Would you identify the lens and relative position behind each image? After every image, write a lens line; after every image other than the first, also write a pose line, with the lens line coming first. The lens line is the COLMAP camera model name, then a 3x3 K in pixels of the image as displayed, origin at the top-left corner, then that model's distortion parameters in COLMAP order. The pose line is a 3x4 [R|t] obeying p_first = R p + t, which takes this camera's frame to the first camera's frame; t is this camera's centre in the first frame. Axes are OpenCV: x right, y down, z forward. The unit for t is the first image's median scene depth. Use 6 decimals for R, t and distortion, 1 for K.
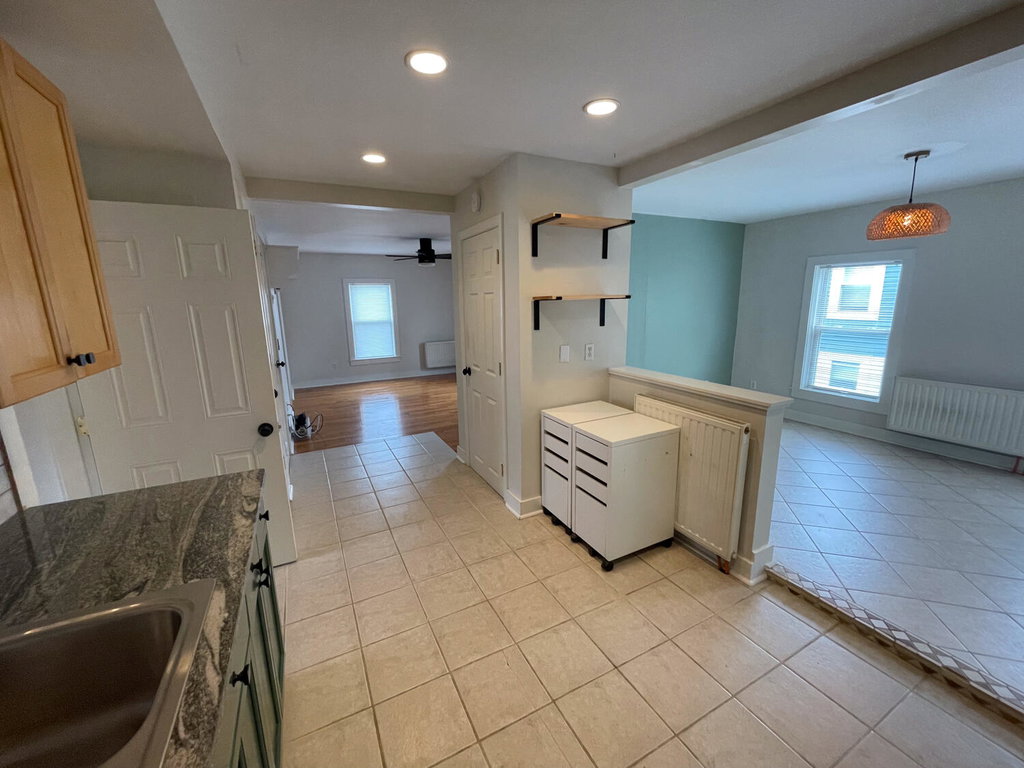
lens RADIAL K [[412.4, 0, 511.6], [0, 412.4, 382.4], [0, 0, 1]] dist [-0.001311, -0.000952]
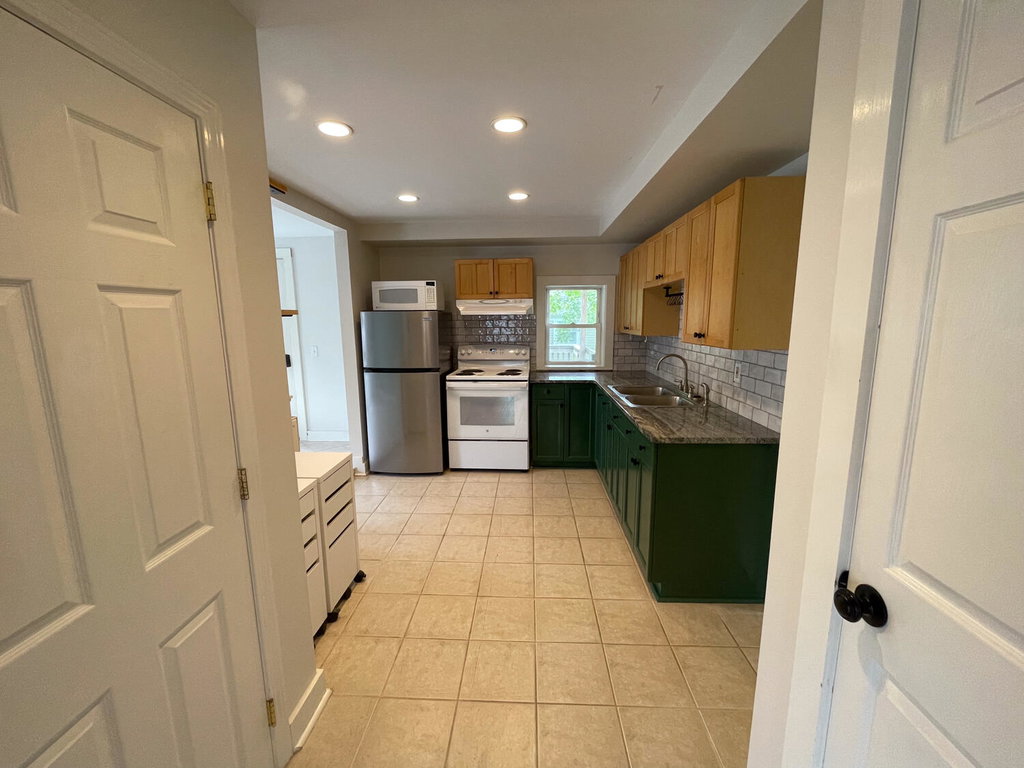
lens RADIAL K [[412.4, 0, 511.6], [0, 412.4, 382.4], [0, 0, 1]] dist [-0.001311, -0.000952]
pose [[-0.867946, -0.053791, 0.493738, -0.556085], [0.120731, 0.941448, 0.314802, -0.273355], [-0.481762, 0.332841, -0.810631, 1.451151]]
